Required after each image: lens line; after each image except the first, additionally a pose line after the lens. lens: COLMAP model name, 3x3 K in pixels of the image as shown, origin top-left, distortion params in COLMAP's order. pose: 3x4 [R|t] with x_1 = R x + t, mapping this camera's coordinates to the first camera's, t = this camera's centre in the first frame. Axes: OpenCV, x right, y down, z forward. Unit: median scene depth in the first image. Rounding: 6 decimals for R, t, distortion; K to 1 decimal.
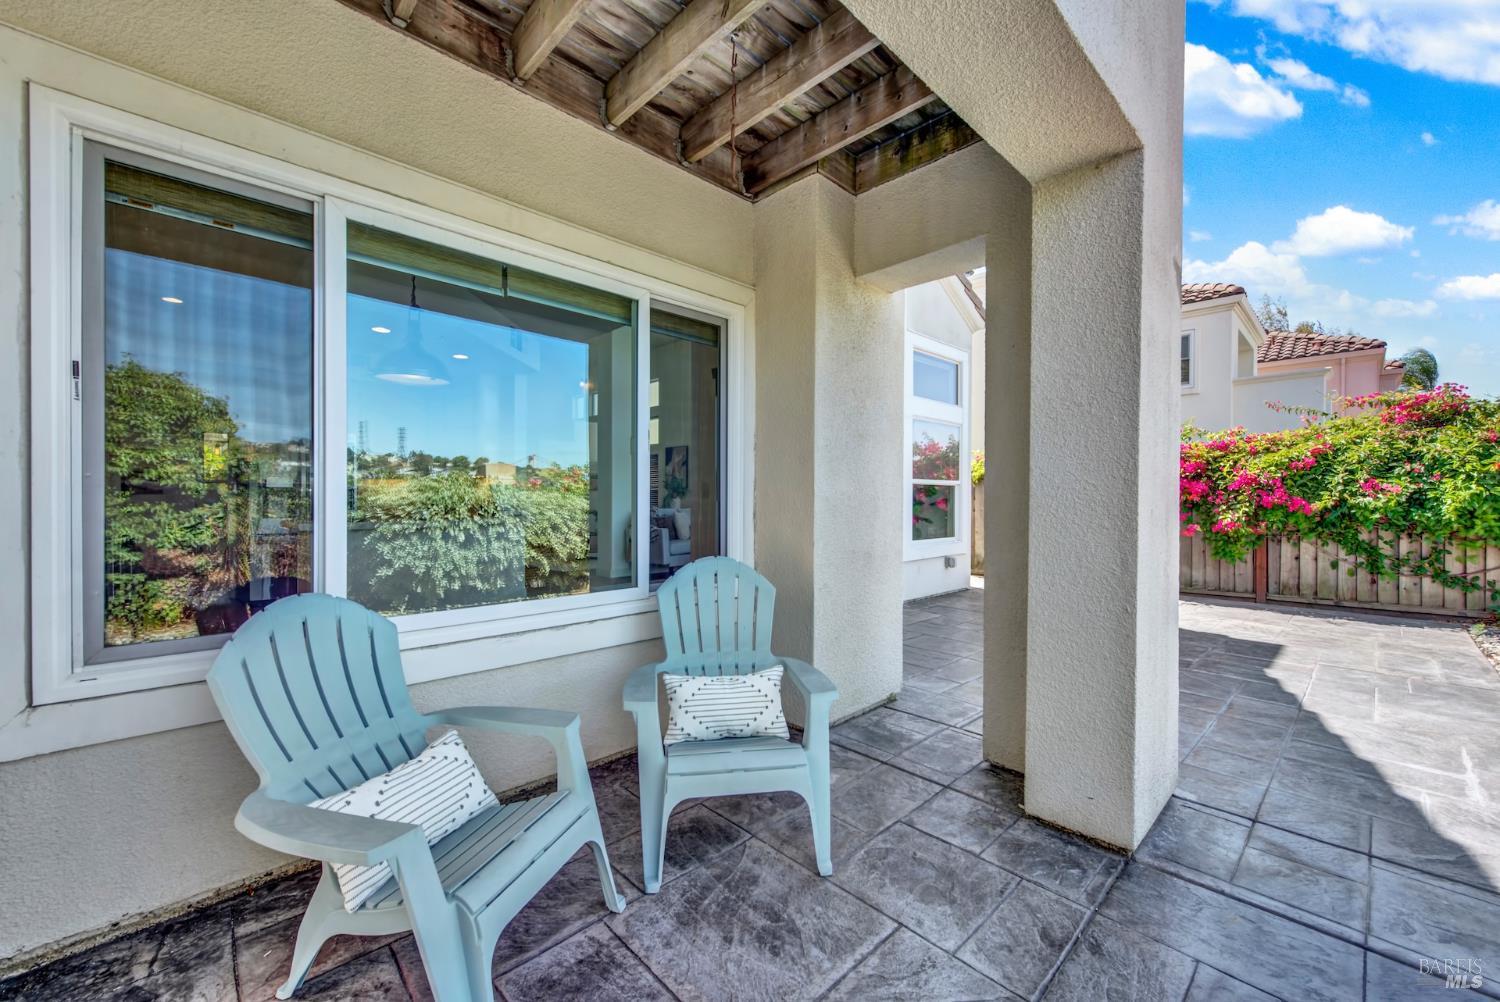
lens RADIAL K [[598.1, 0, 755.2], [0, 598.1, 505.5], [0, 0, 1]] dist [-0.001287, -0.000765]
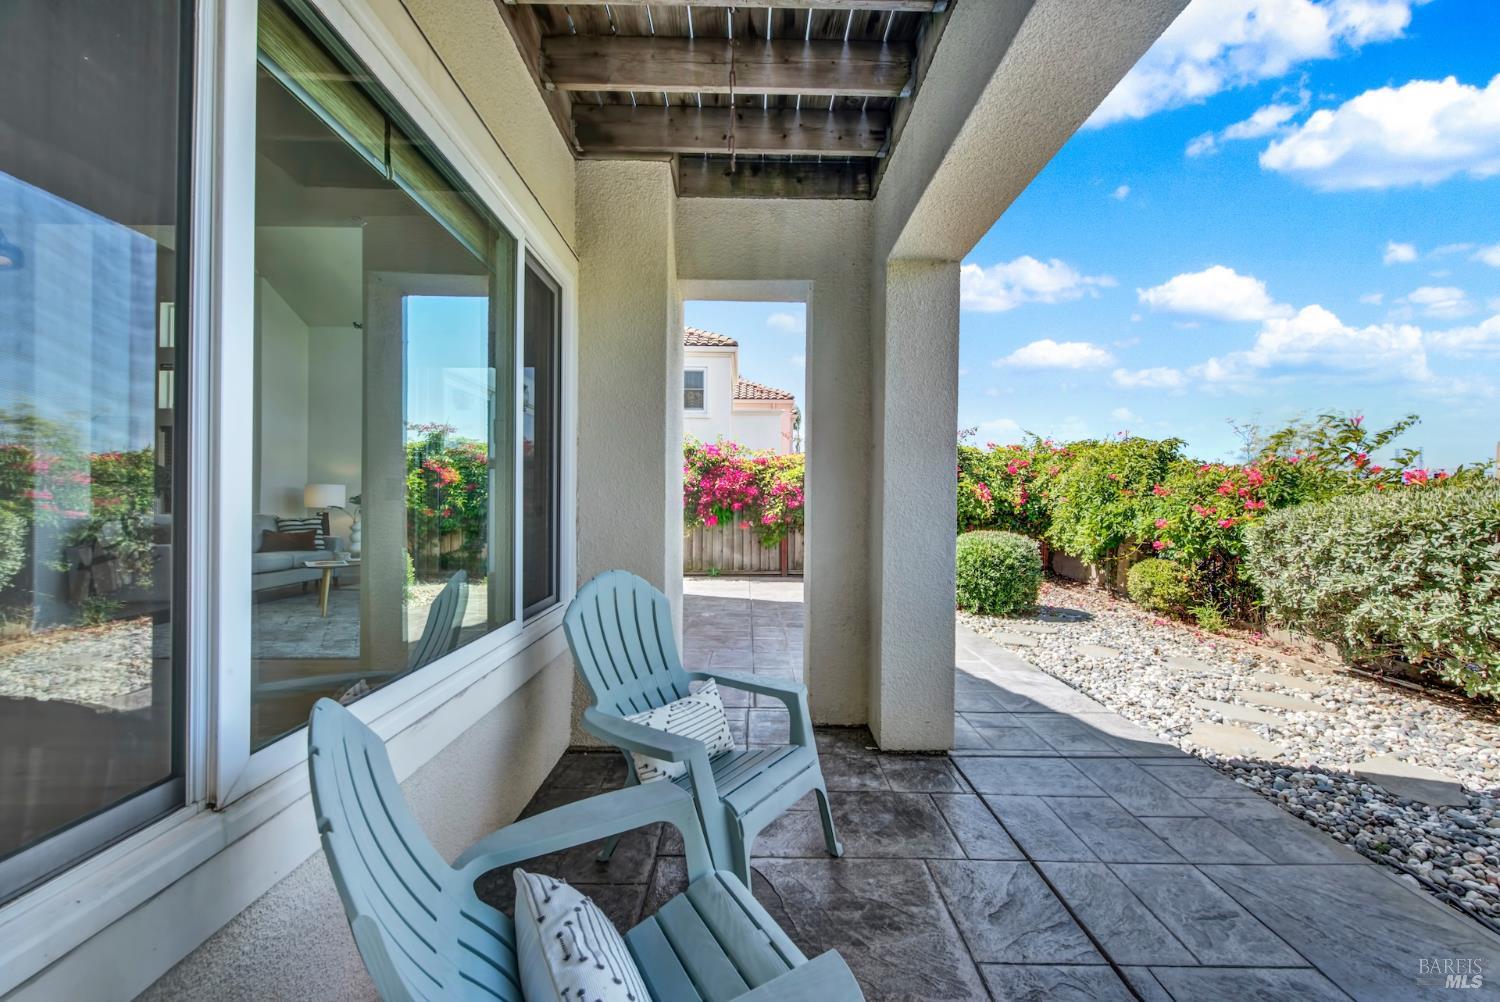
lens RADIAL K [[598.1, 0, 756.2], [0, 598.1, 504.0], [0, 0, 1]] dist [-0.001287, -0.000765]
pose [[0.685640, 0.001122, 0.727940, -0.249213], [0.000491, 0.999998, -0.002004, -0.003336], [-0.727941, 0.001731, 0.685638, 0.120903]]
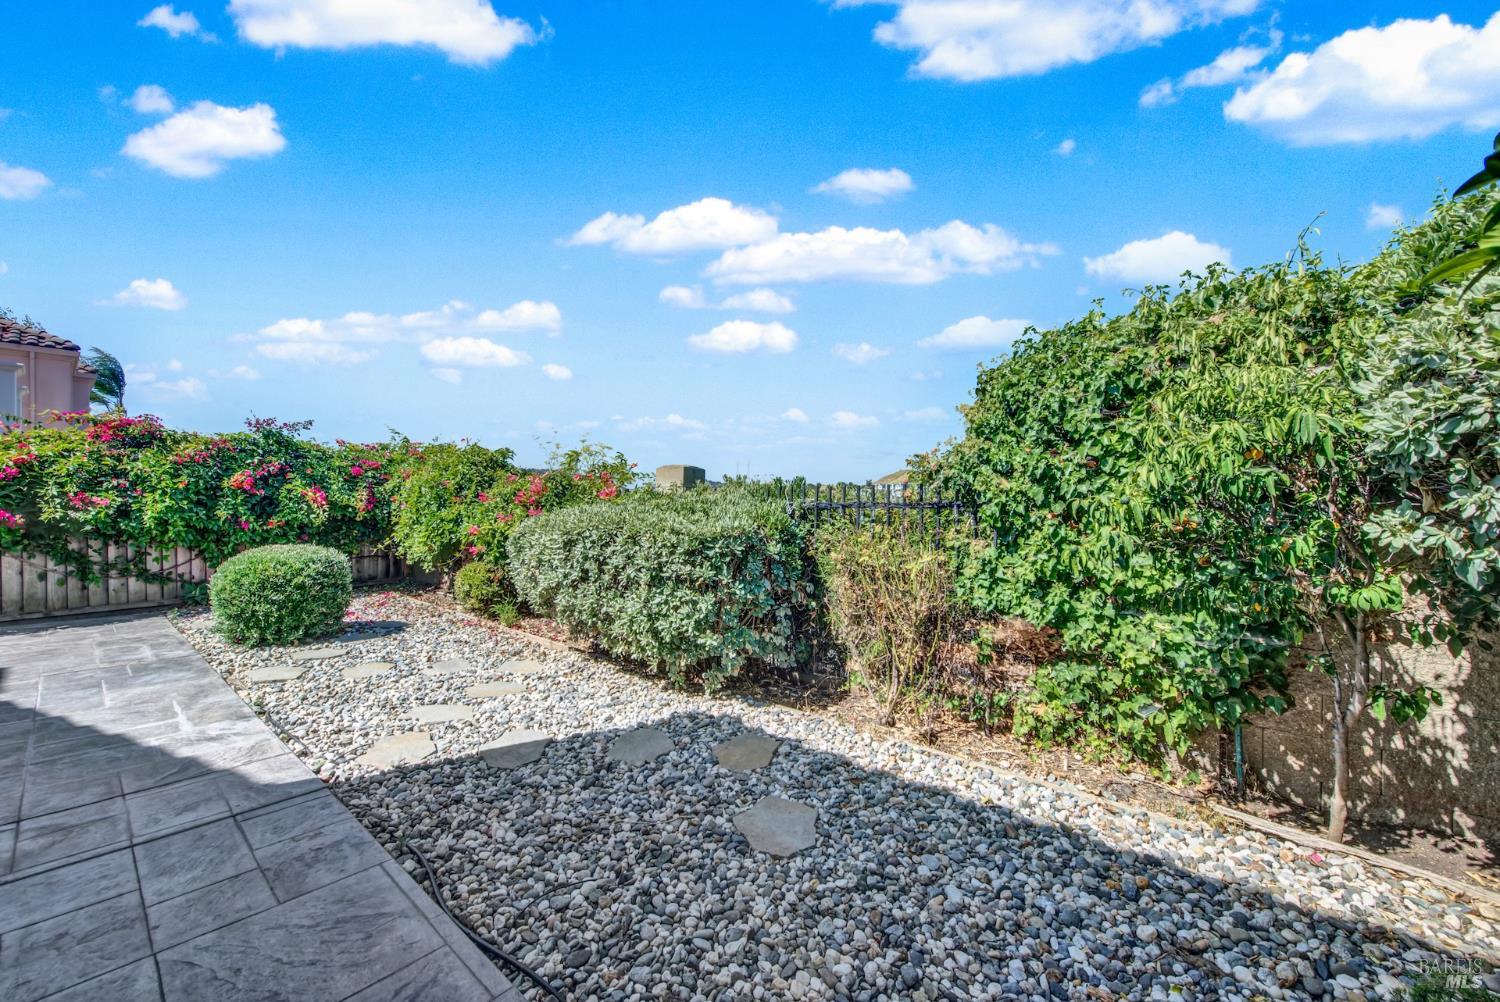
lens RADIAL K [[598.1, 0, 757.6], [0, 598.1, 504.1], [0, 0, 1]] dist [-0.001287, -0.000765]
pose [[-0.097278, -0.008990, 0.995217, -0.153543], [0.007320, 0.999926, 0.009748, -0.025696], [-0.995230, 0.008233, -0.097205, -0.104739]]
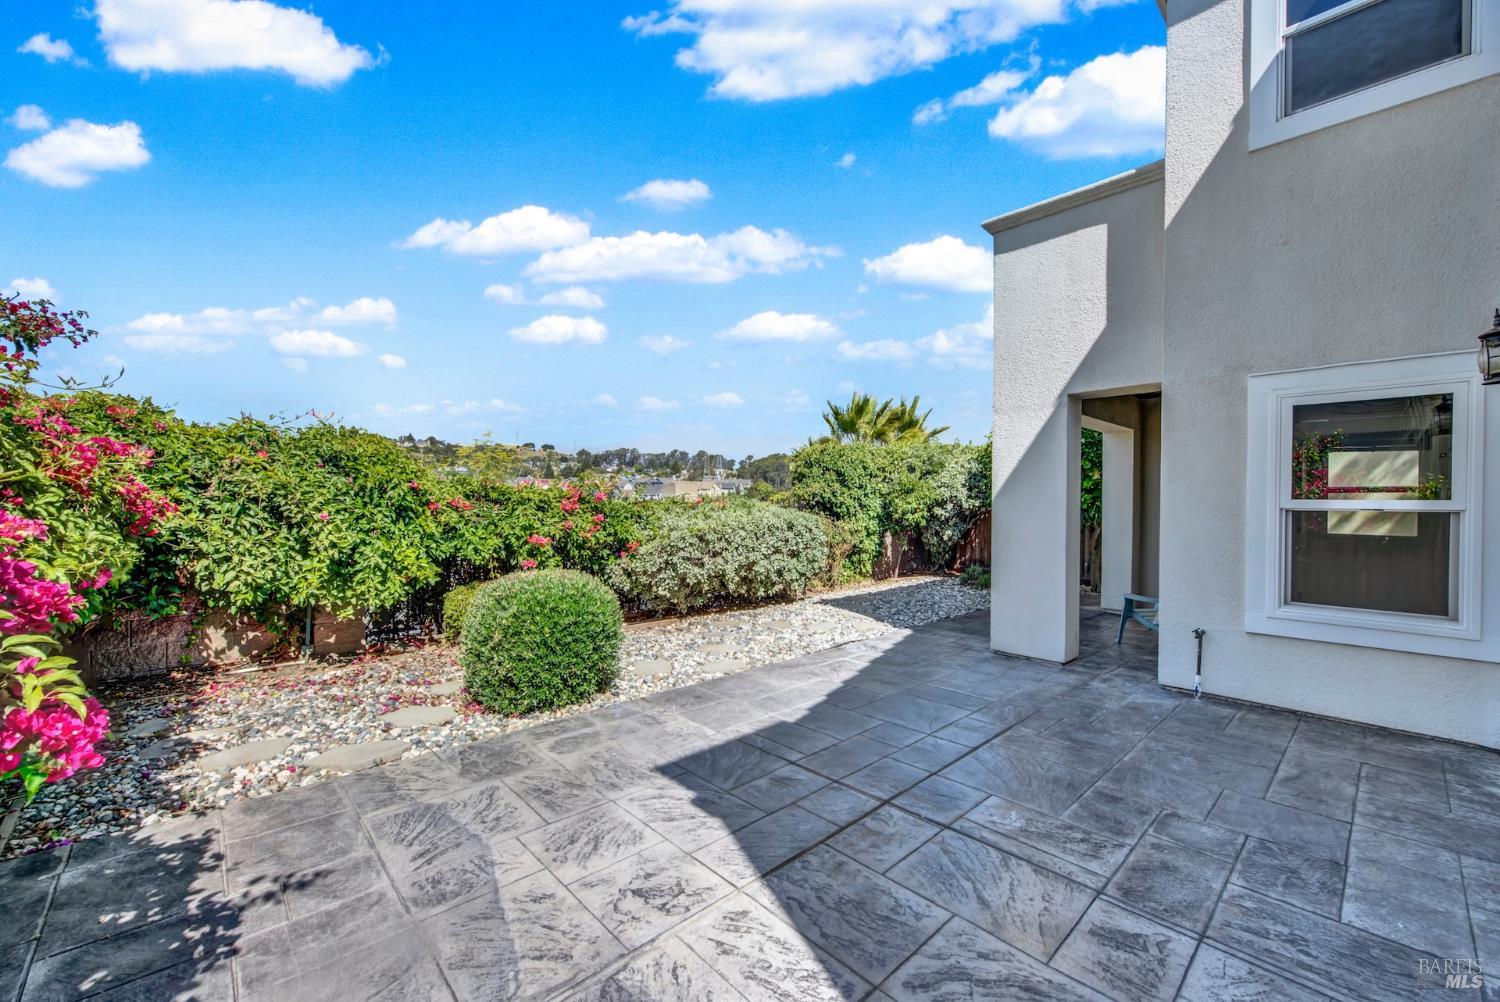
lens RADIAL K [[598.1, 0, 762.8], [0, 598.1, 505.5], [0, 0, 1]] dist [-0.001287, -0.000765]
pose [[-0.999965, -0.006950, -0.004641, 0.663864], [-0.007020, 0.999858, 0.015348, -0.051684], [0.004534, 0.015380, -0.999871, 1.384487]]
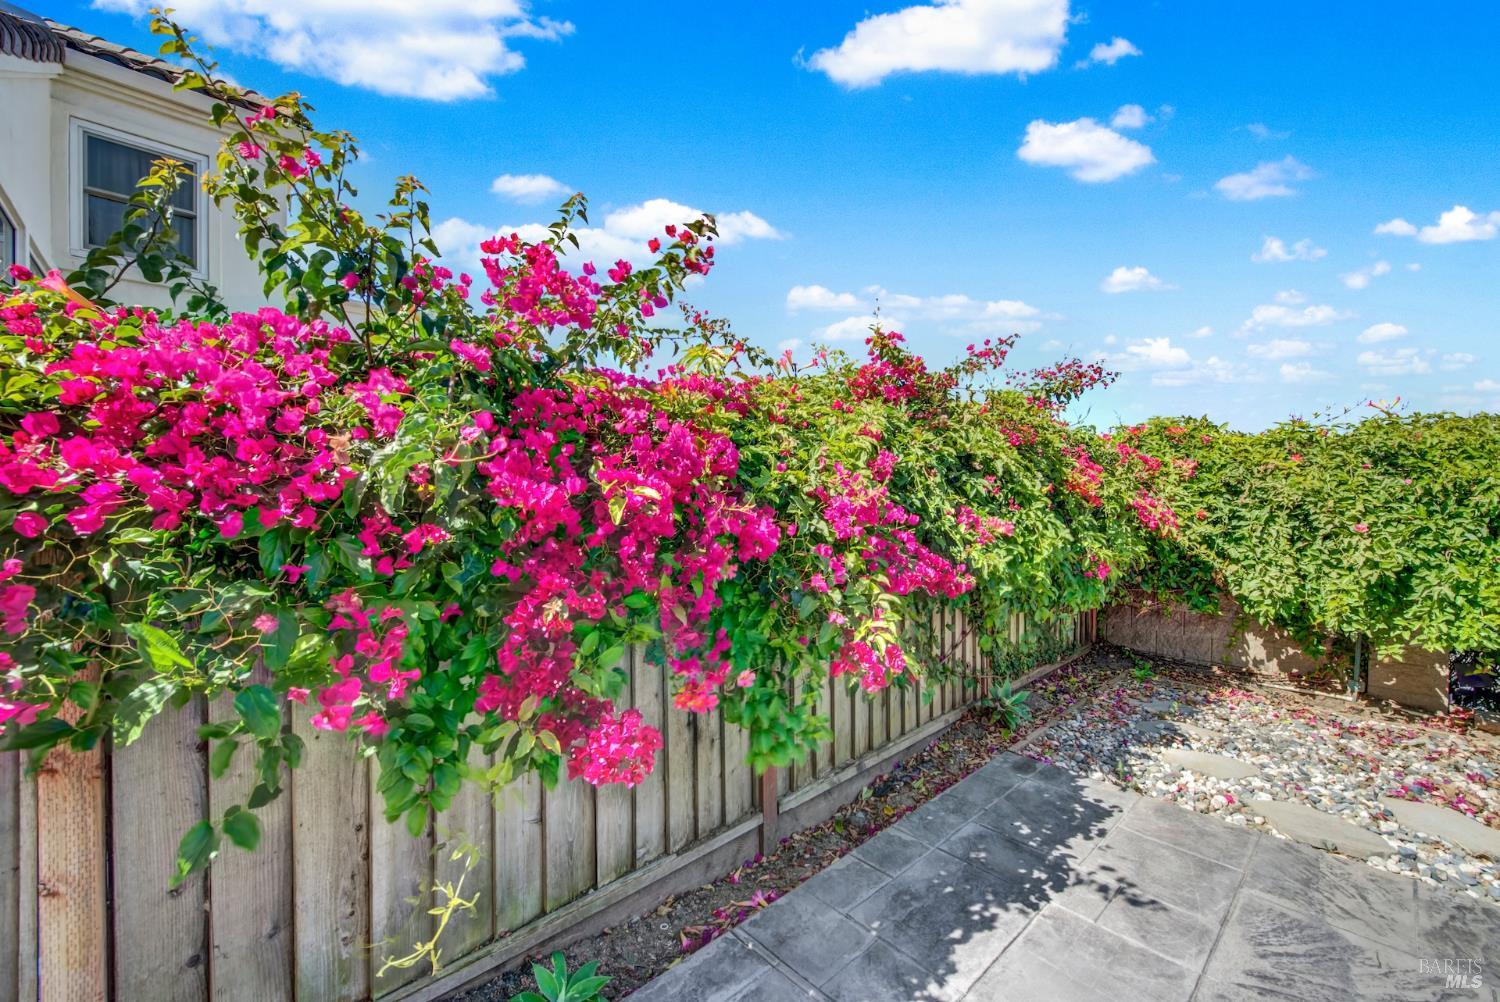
lens RADIAL K [[598.1, 0, 752.3], [0, 598.1, 498.9], [0, 0, 1]] dist [-0.001287, -0.000765]
pose [[0.008628, 0.000376, 0.999963, 0.581518], [0.001150, 0.999999, -0.000386, -0.053134], [-0.999962, 0.001153, 0.008628, 1.238973]]
